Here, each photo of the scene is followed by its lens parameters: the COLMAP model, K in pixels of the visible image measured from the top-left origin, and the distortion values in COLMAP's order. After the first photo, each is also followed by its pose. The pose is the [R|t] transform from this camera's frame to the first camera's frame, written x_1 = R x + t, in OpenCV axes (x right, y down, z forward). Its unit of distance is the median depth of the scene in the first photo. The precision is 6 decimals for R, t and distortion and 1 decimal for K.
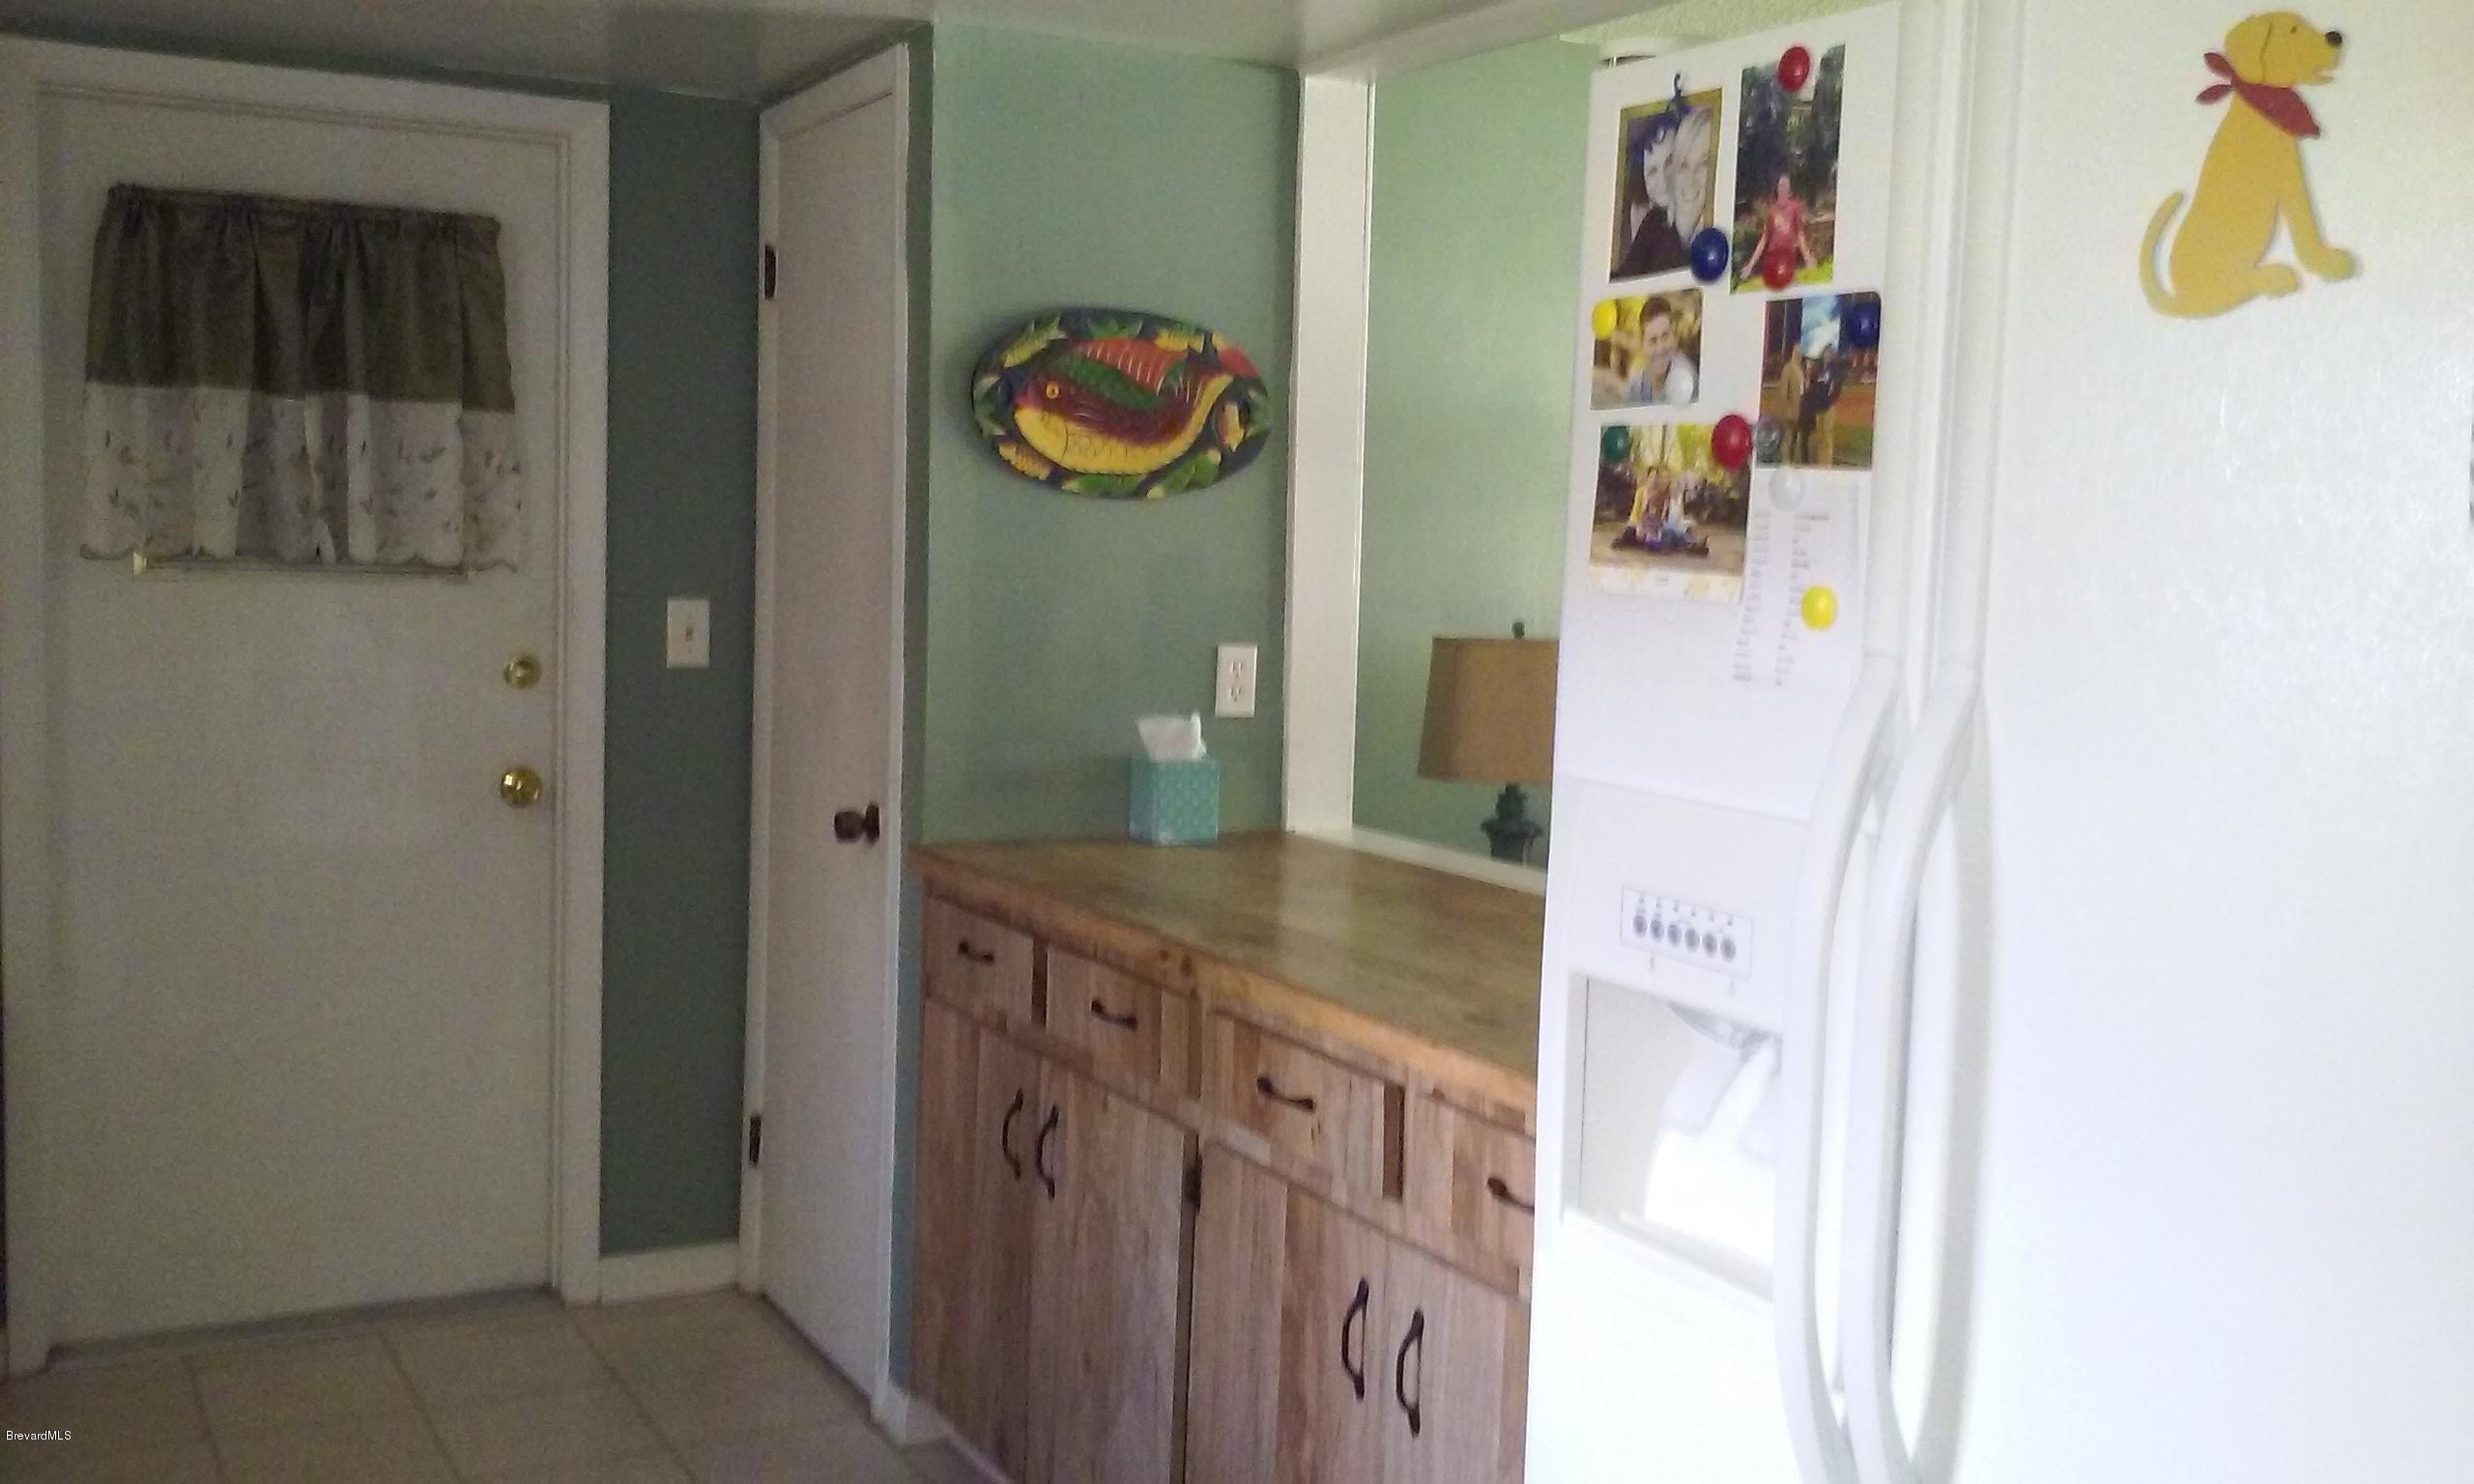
lens RADIAL K [[2420.3, 0, 1233.0], [0, 2420.3, 726.3], [0, 0, 1]] dist [0.067414, -0.172061]
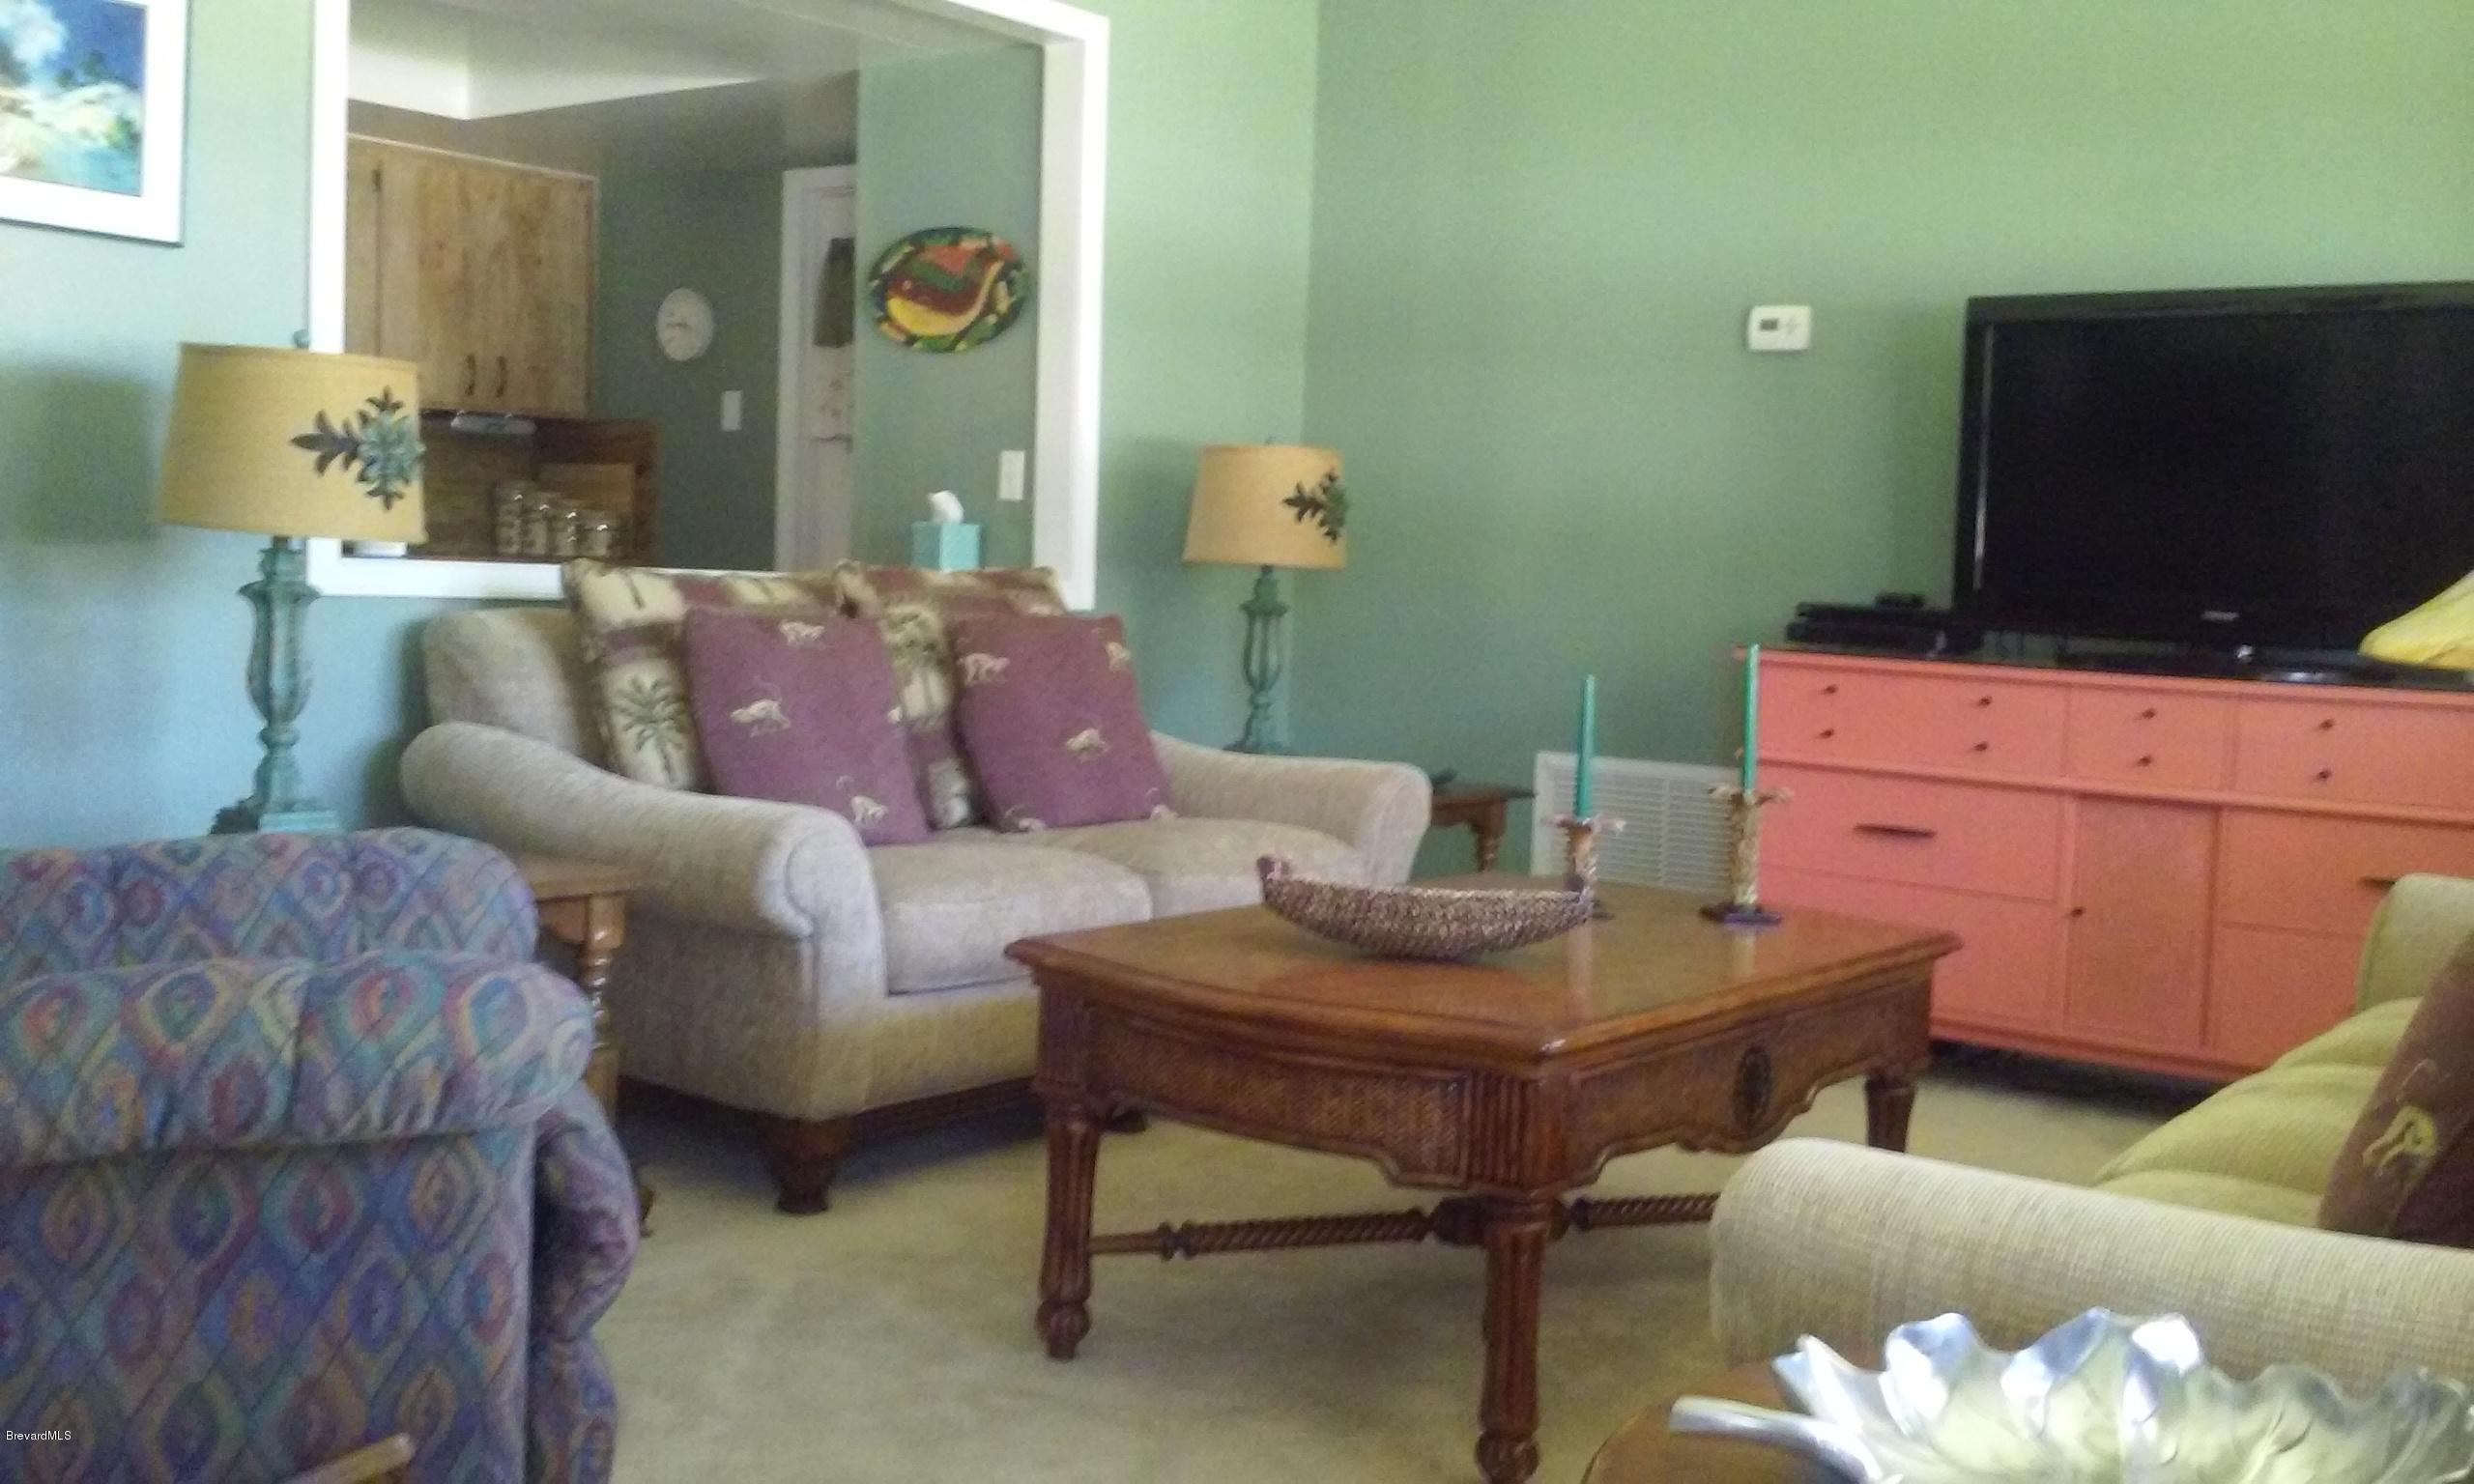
lens RADIAL K [[2420.3, 0, 1233.0], [0, 2420.3, 726.3], [0, 0, 1]] dist [0.067414, -0.172061]
pose [[0.385306, 0.042597, -0.921805, 1.381774], [-0.106396, 0.994323, 0.001475, 0.112443], [0.916635, 0.097508, 0.387651, 0.585117]]
